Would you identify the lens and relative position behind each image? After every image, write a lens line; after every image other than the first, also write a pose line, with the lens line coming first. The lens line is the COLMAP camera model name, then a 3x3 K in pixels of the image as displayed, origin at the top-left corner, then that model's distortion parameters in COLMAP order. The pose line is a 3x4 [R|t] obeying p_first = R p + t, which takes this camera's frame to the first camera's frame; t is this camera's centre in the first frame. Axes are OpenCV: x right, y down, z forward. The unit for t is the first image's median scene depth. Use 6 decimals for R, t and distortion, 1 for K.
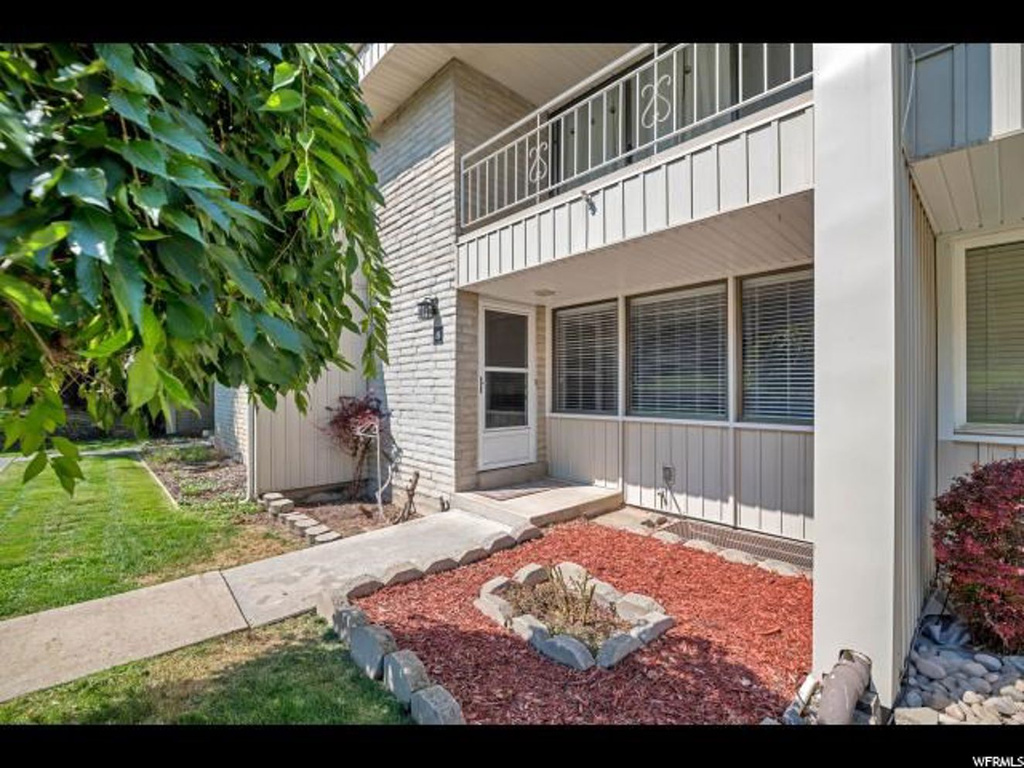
lens RADIAL K [[462.2, 0, 510.7], [0, 462.2, 379.8], [0, 0, 1]] dist [-0.001233, -0.000292]
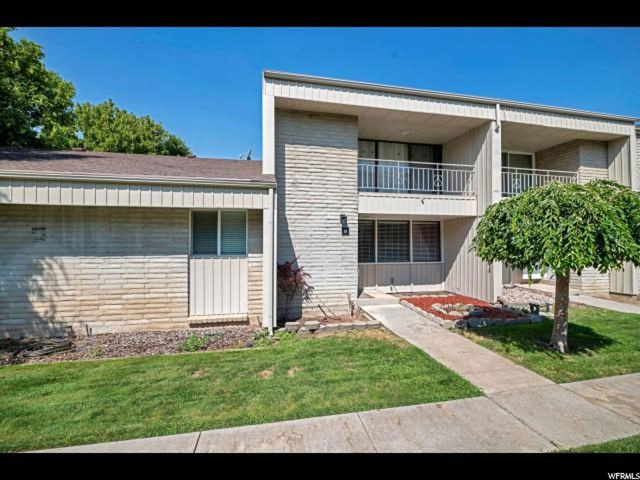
lens RADIAL K [[288.9, 0, 318.4], [0, 288.9, 245.2], [0, 0, 1]] dist [-0.001233, -0.000292]
pose [[0.499503, 0.002185, 0.866309, -1.466147], [-0.006436, 0.999979, 0.001189, -0.030851], [-0.866288, -0.006170, 0.499506, 0.420882]]
